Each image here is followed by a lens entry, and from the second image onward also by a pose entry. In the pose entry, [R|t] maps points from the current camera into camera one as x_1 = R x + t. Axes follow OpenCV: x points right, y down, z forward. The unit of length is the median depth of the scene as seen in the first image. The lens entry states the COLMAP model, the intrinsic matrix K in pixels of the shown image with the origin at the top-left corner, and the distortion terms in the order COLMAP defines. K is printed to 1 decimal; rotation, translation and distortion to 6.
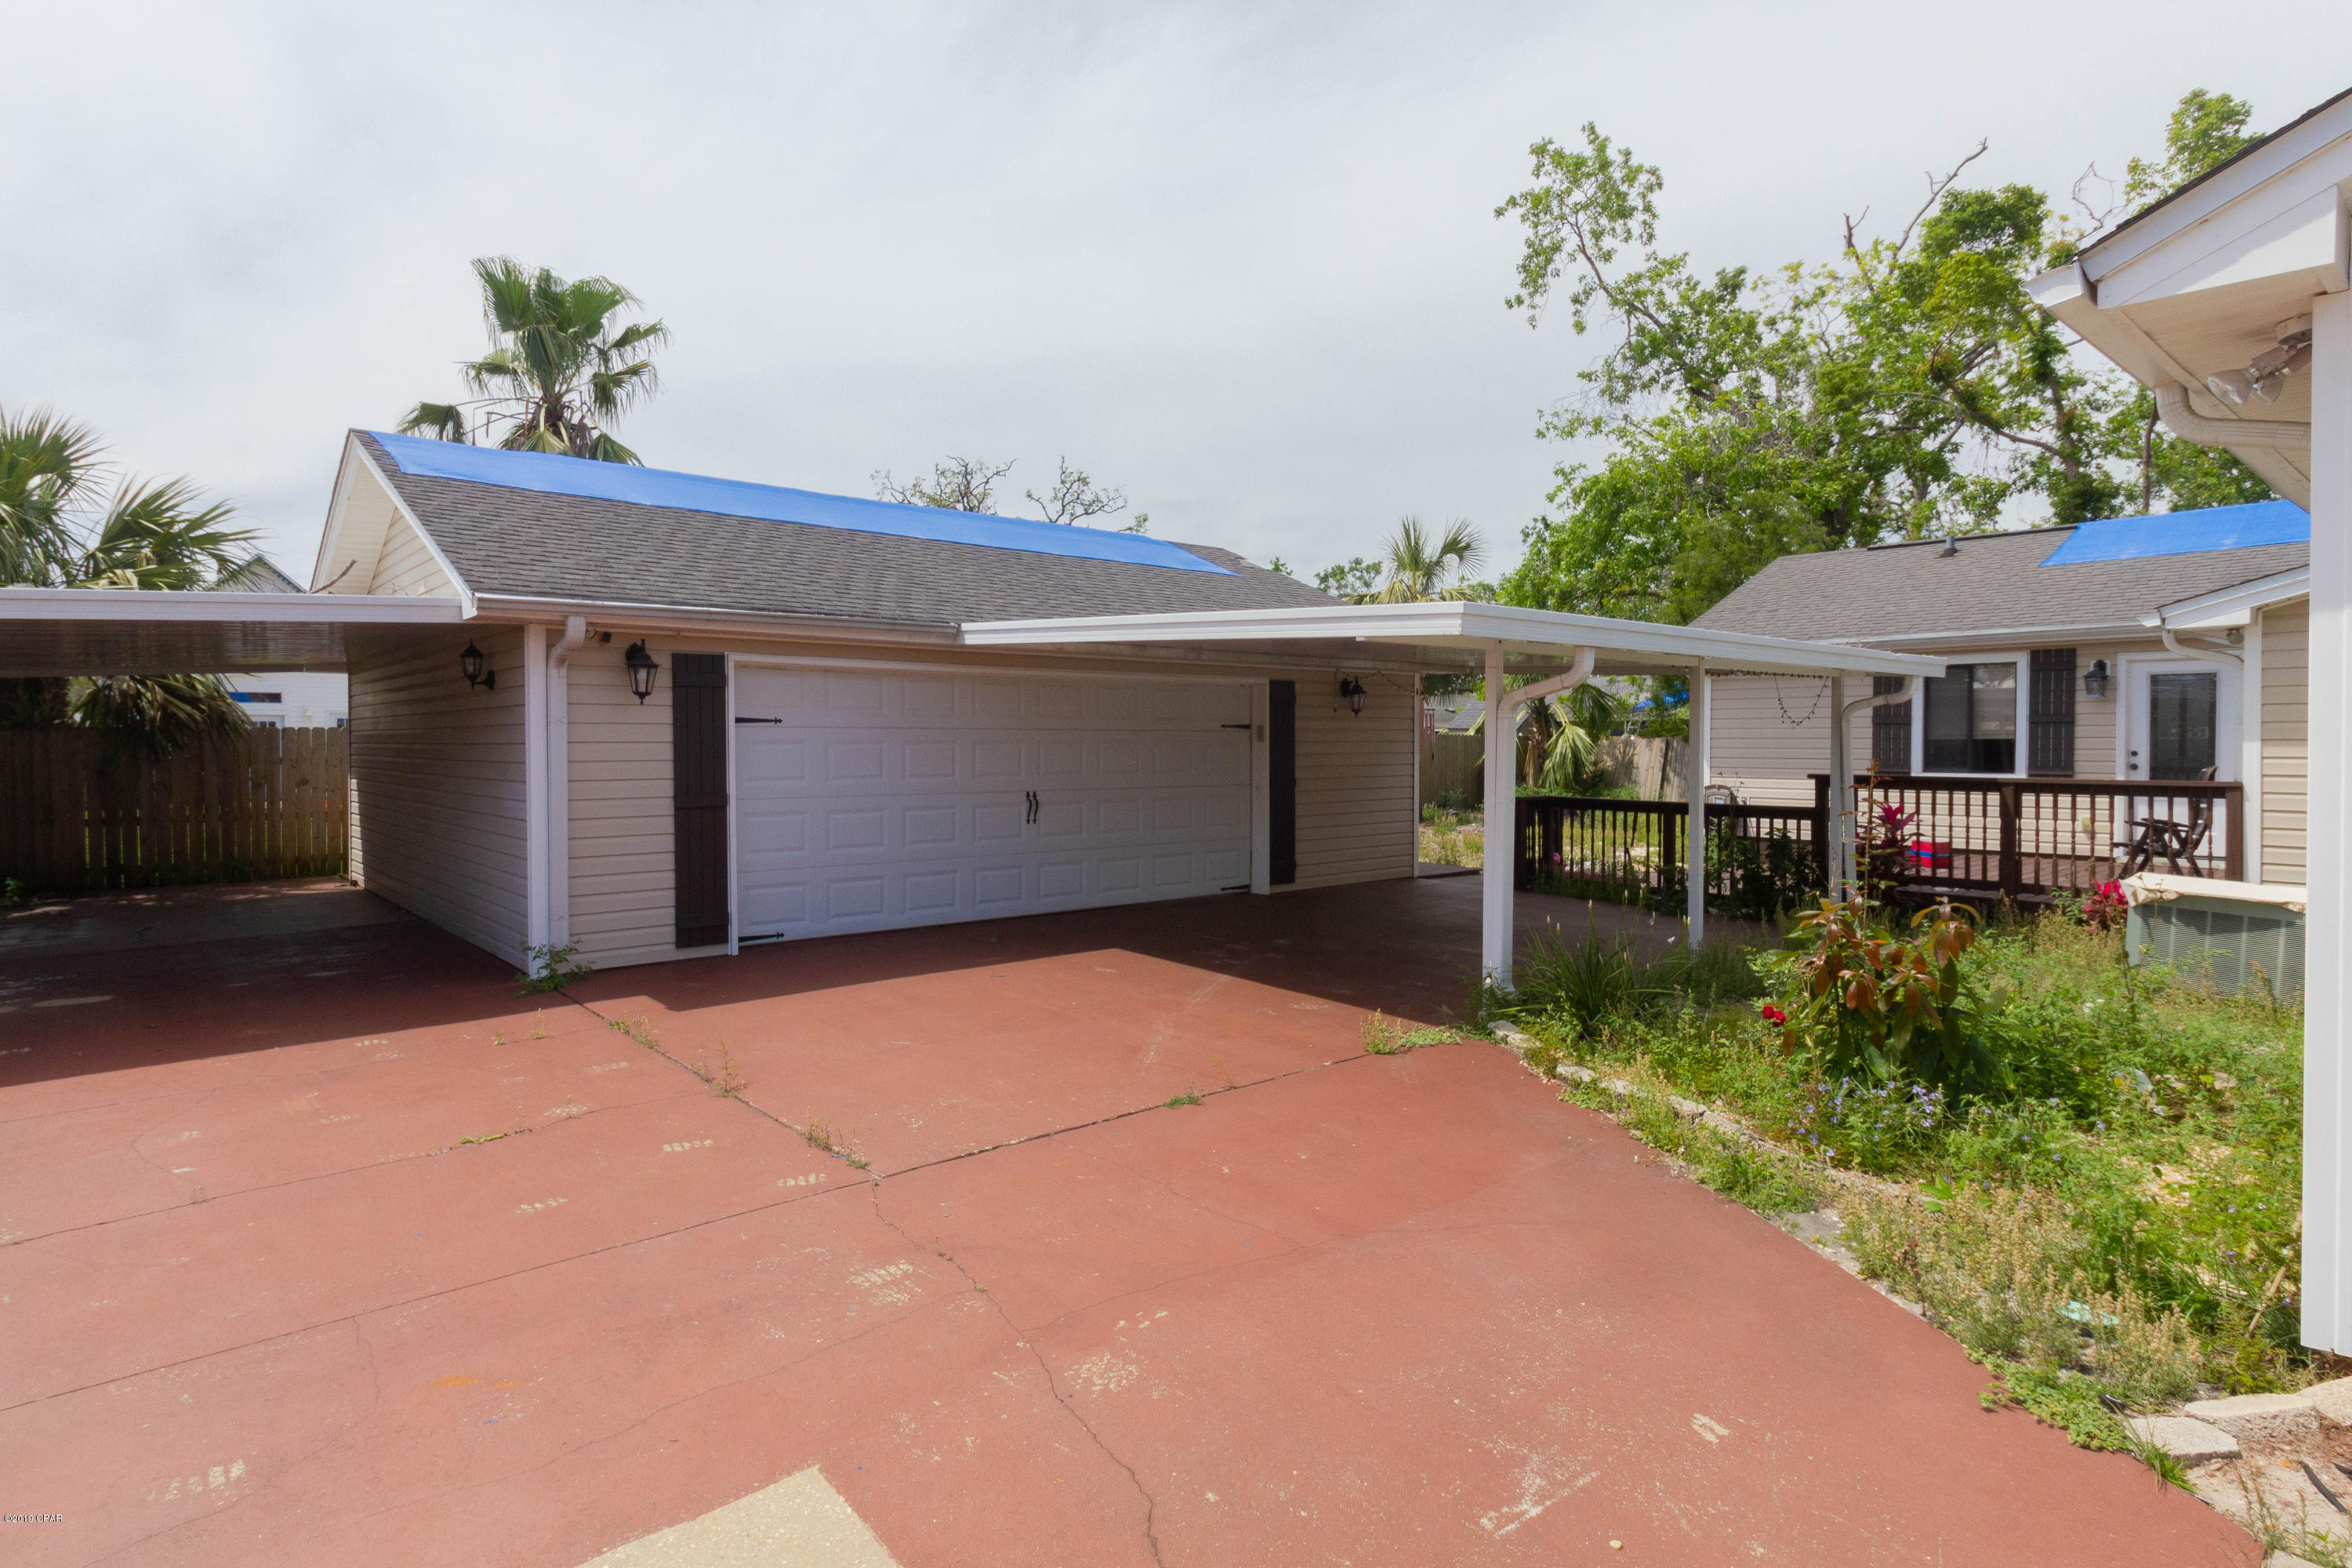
lens RADIAL K [[1237.3, 0, 1170.6], [0, 1237.3, 760.3], [0, 0, 1]] dist [-0.004194, -0.000044]
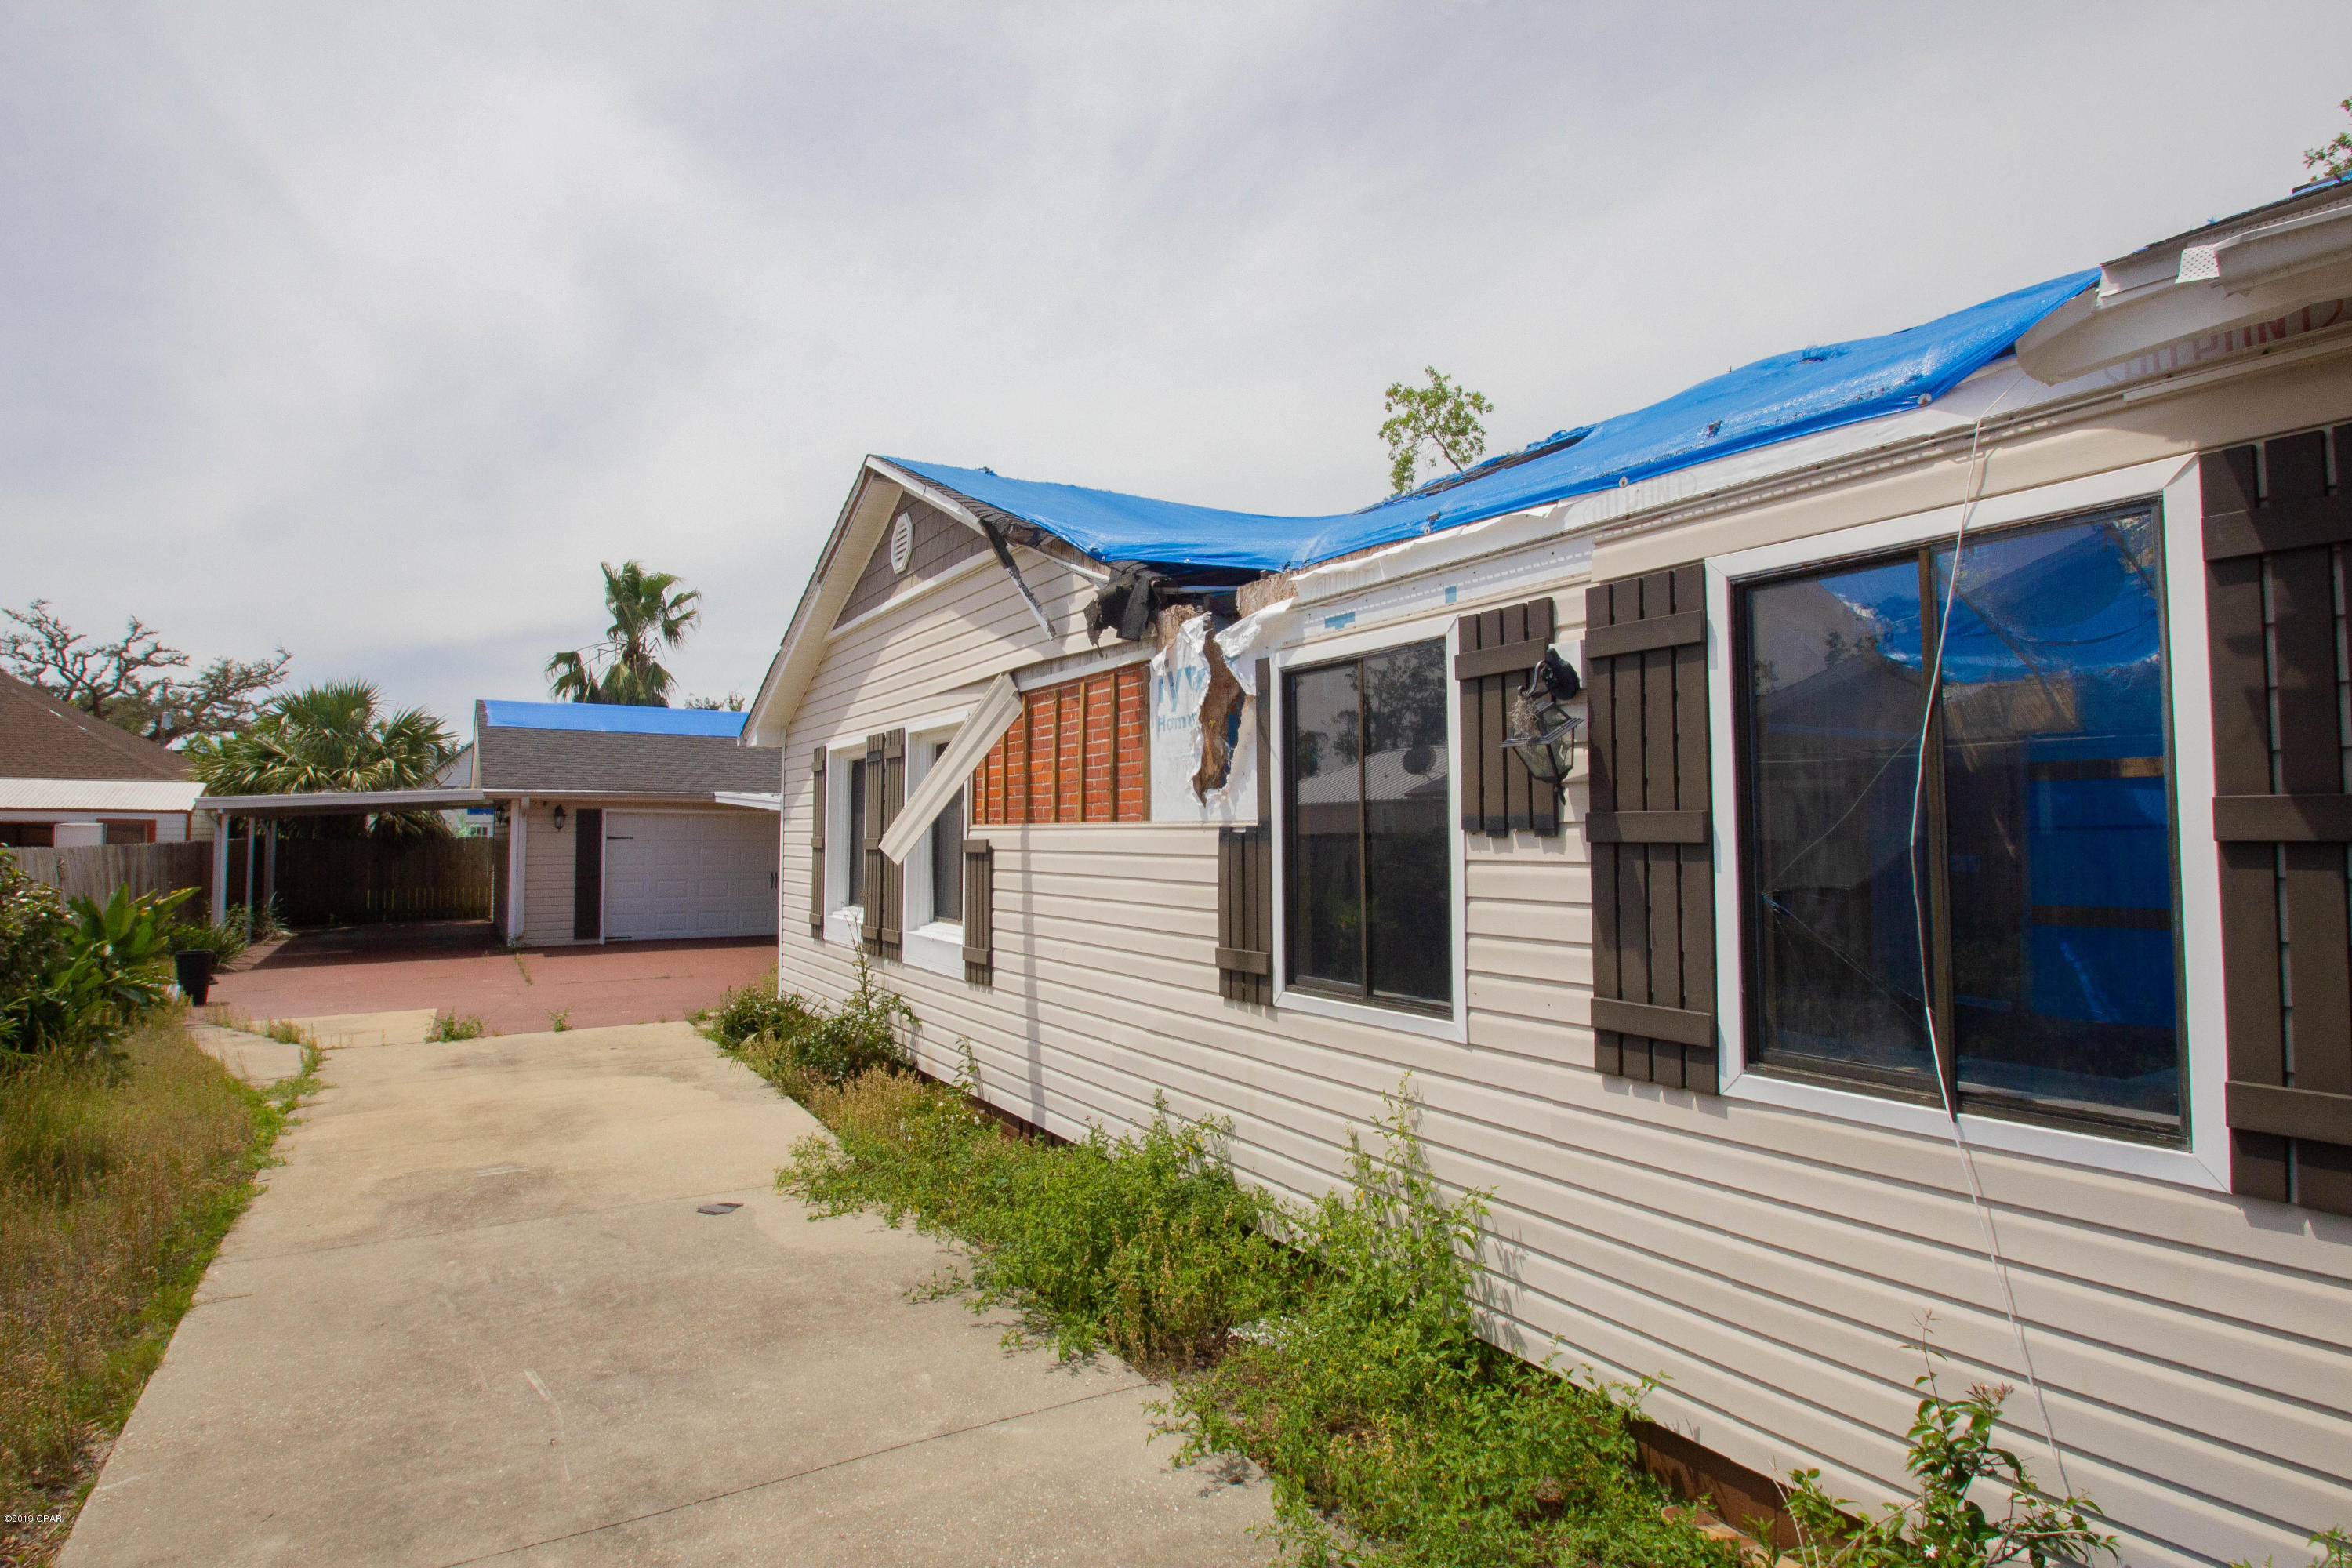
lens RADIAL K [[1237.3, 0, 1169.9], [0, 1237.3, 768.9], [0, 0, 1]] dist [-0.004194, -0.000044]
pose [[0.982568, -0.008121, -0.185724, 0.736933], [-0.005216, 0.997448, -0.071209, -0.002500], [0.185828, 0.070936, 0.980018, -0.697598]]
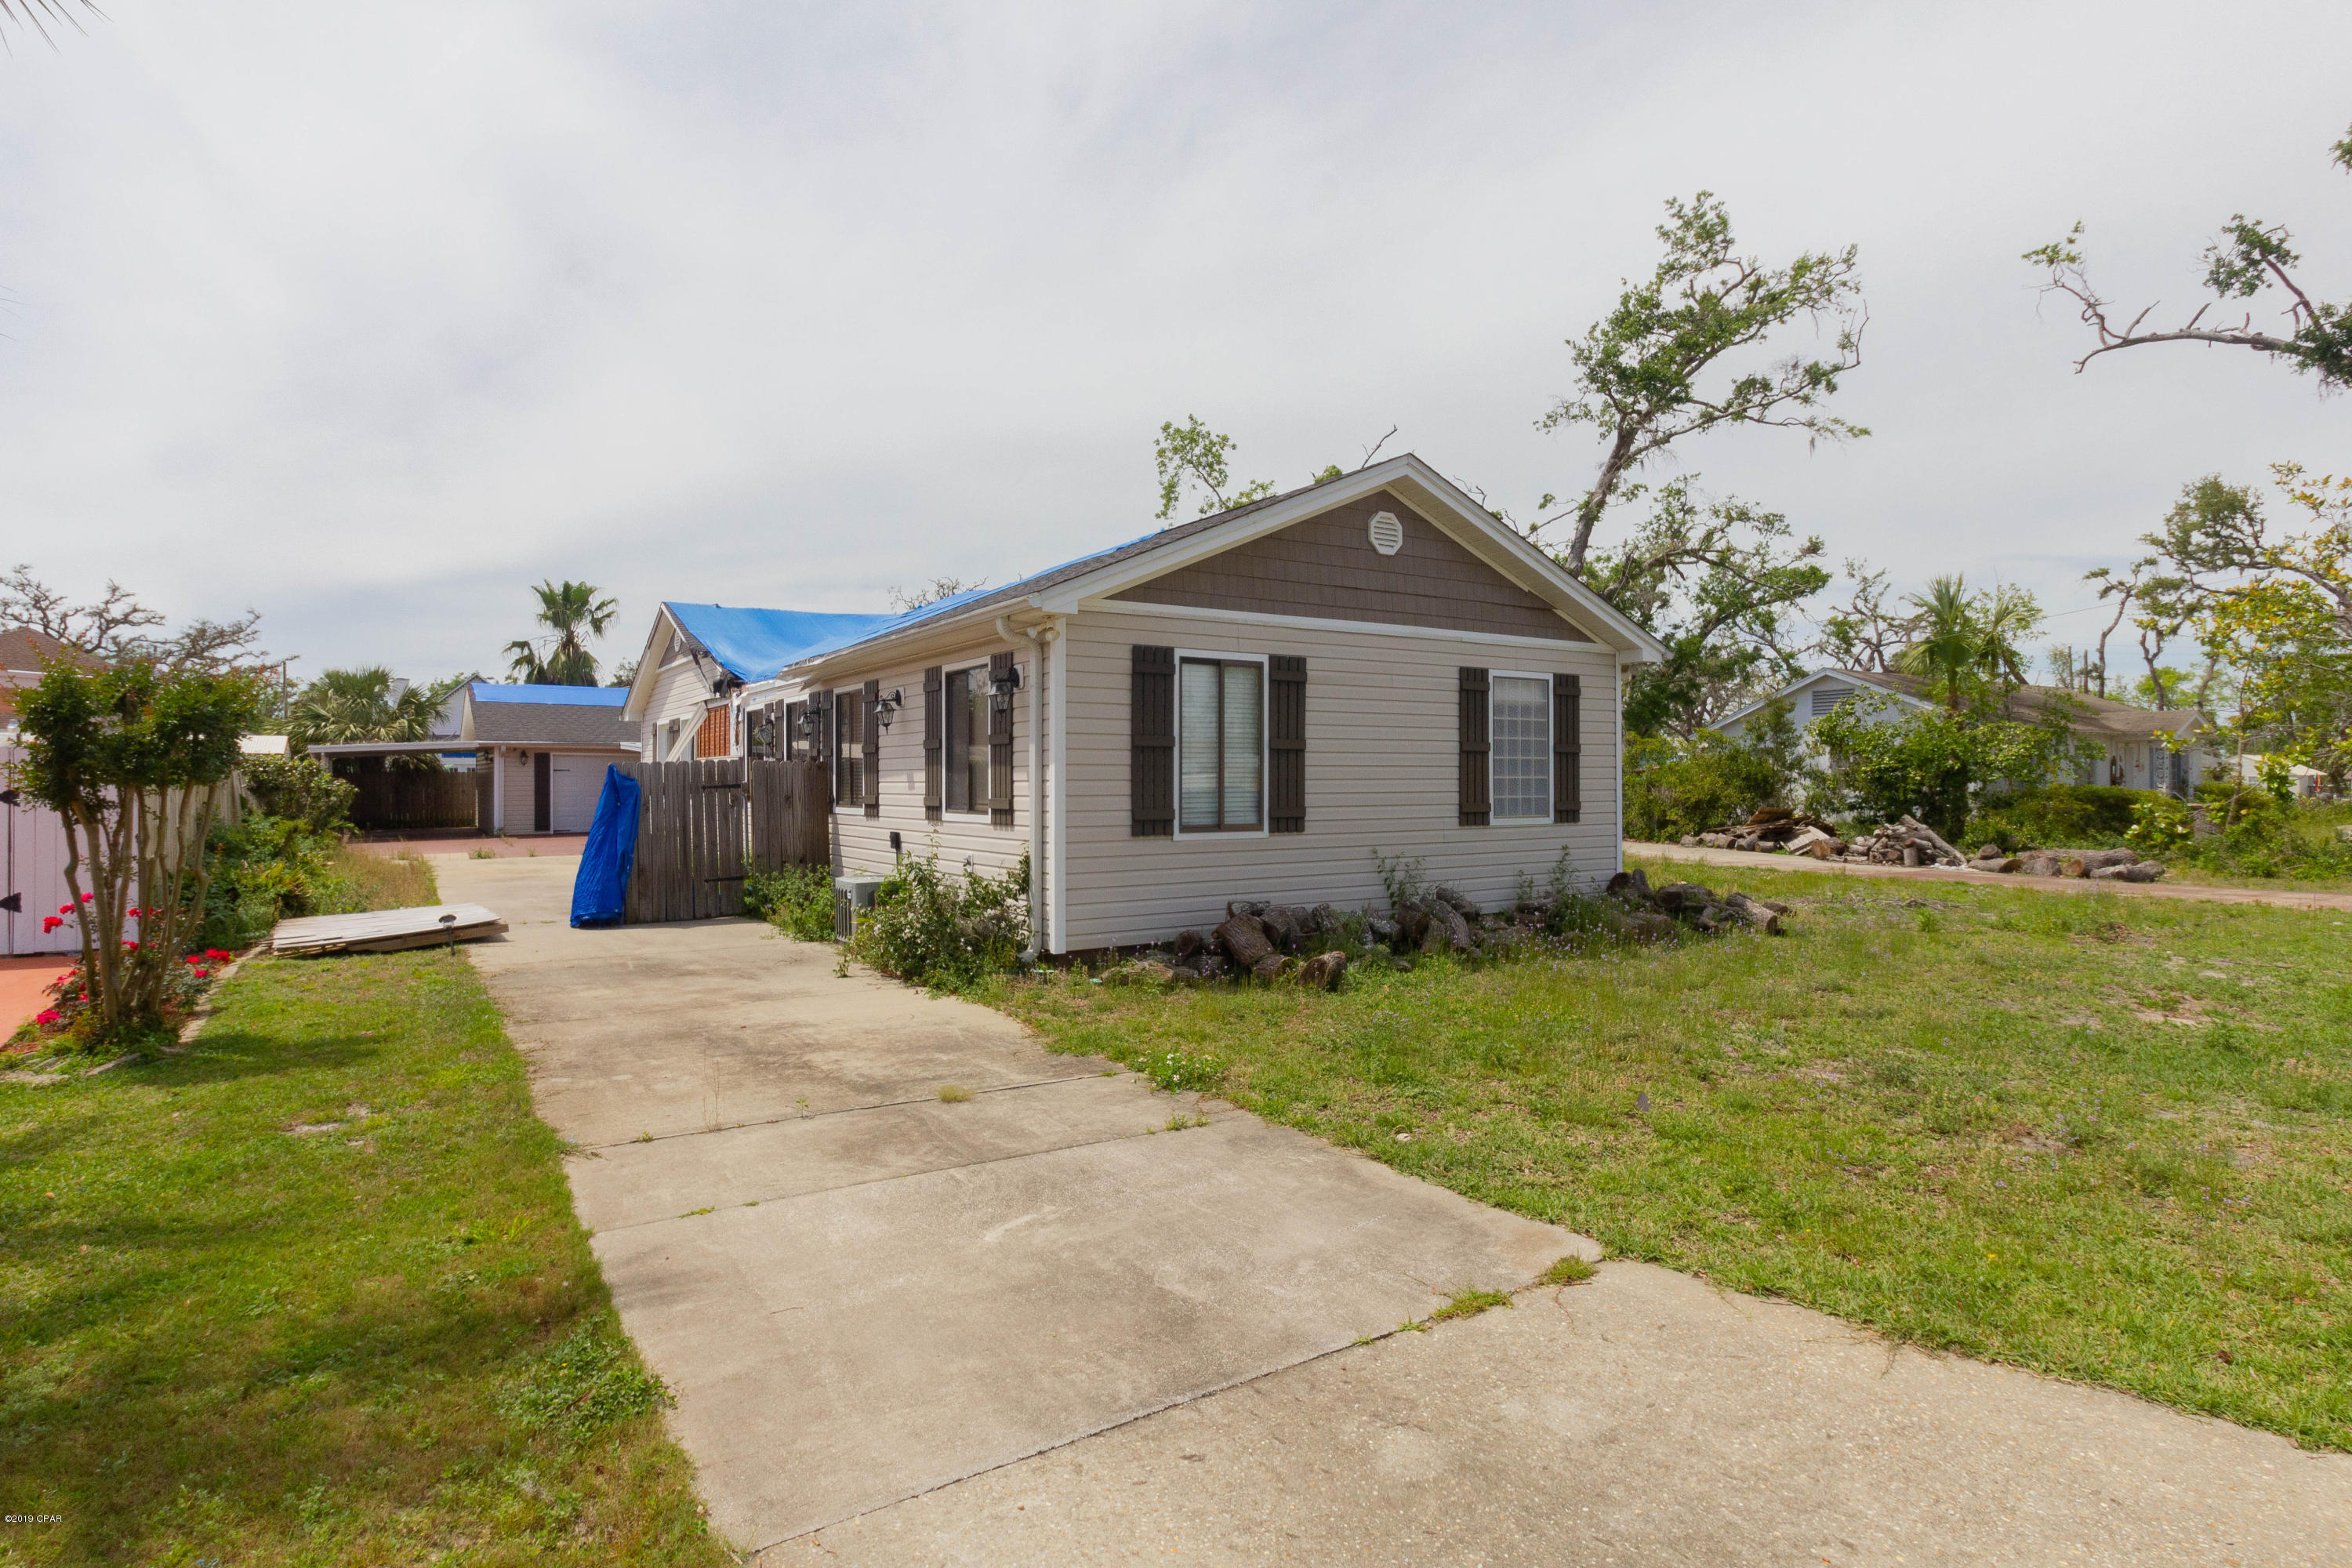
lens RADIAL K [[1237.3, 0, 1190.3], [0, 1237.3, 777.5], [0, 0, 1]] dist [-0.004194, -0.000044]
pose [[0.990349, -0.000972, -0.138593, 1.415114], [-0.001611, 0.999827, -0.018524, 0.037061], [0.138587, 0.018569, 0.990176, -1.653743]]
